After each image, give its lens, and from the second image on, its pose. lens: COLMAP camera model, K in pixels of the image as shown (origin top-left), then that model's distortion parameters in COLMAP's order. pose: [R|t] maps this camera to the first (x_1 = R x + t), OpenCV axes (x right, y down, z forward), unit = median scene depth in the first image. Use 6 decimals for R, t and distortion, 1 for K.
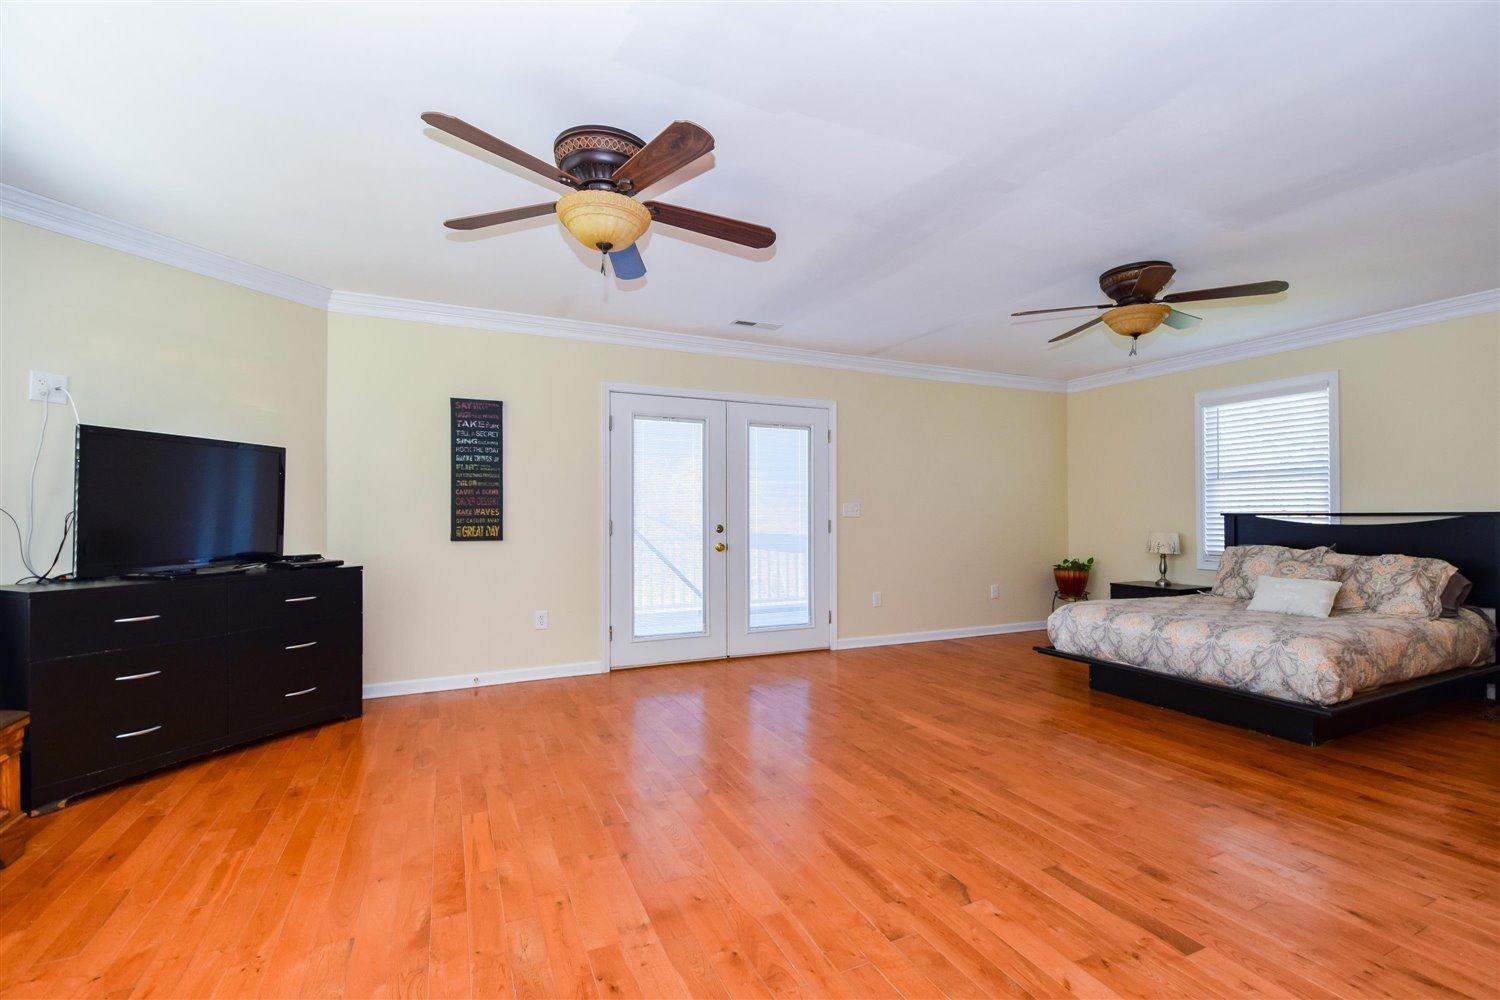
lens RADIAL K [[651.9, 0, 775.7], [0, 651.9, 508.6], [0, 0, 1]] dist [0.016298, -0.014136]
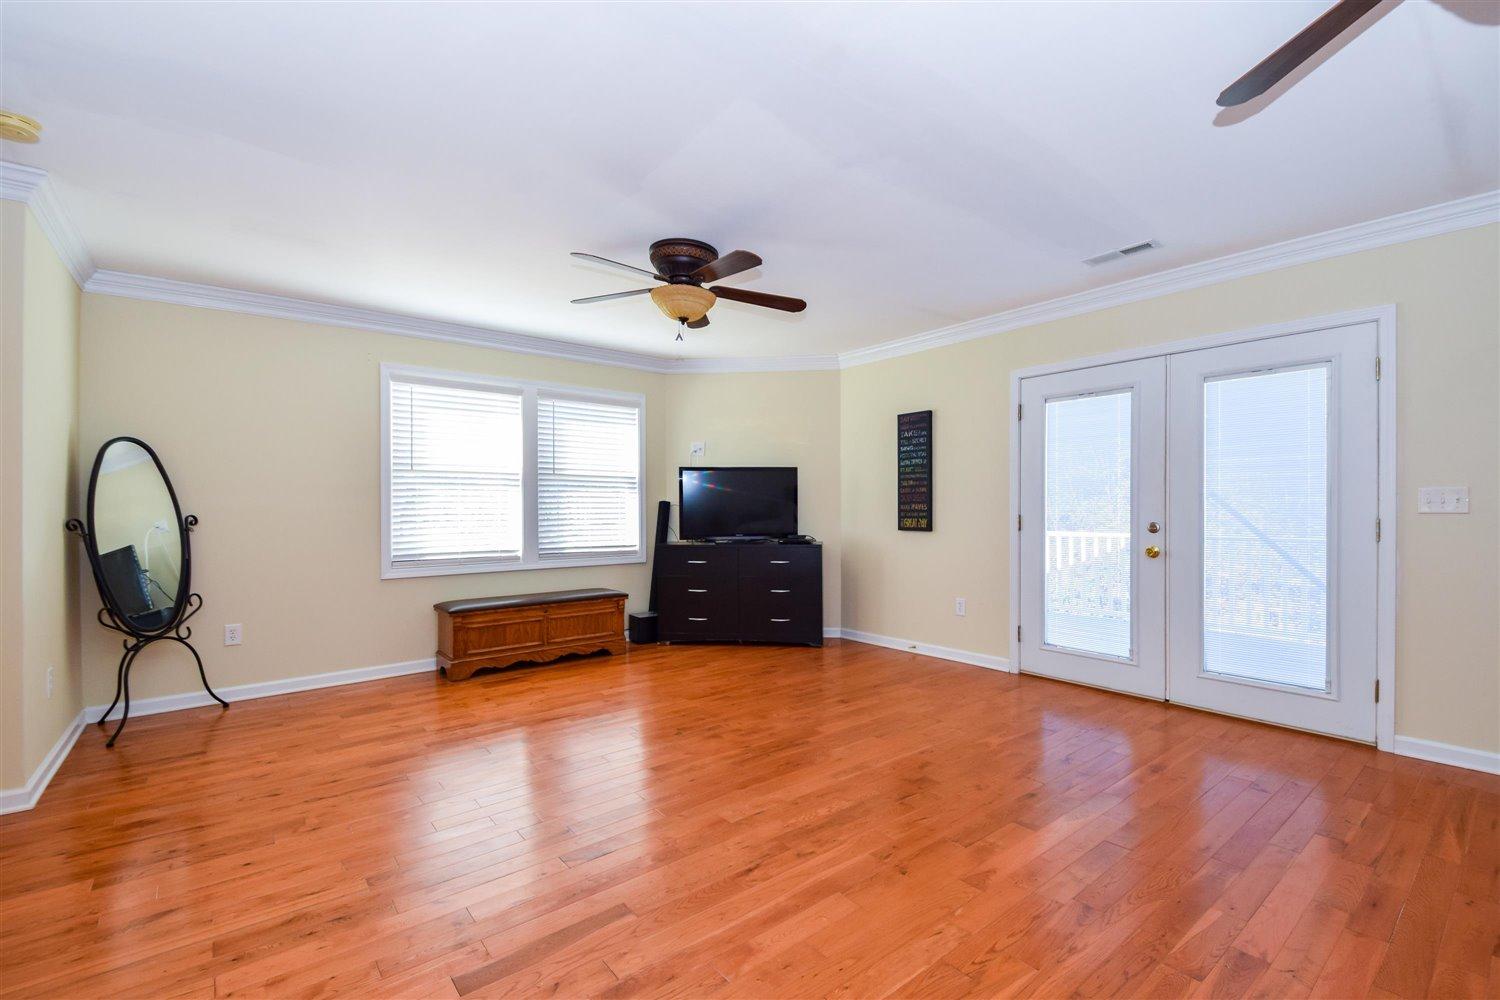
lens RADIAL K [[651.9, 0, 775.7], [0, 651.9, 508.6], [0, 0, 1]] dist [0.016298, -0.014136]
pose [[0.253450, 0.003588, -0.967342, 0.629119], [0.016007, 0.999841, 0.007902, -0.005134], [0.967216, -0.017487, 0.253352, 0.453710]]
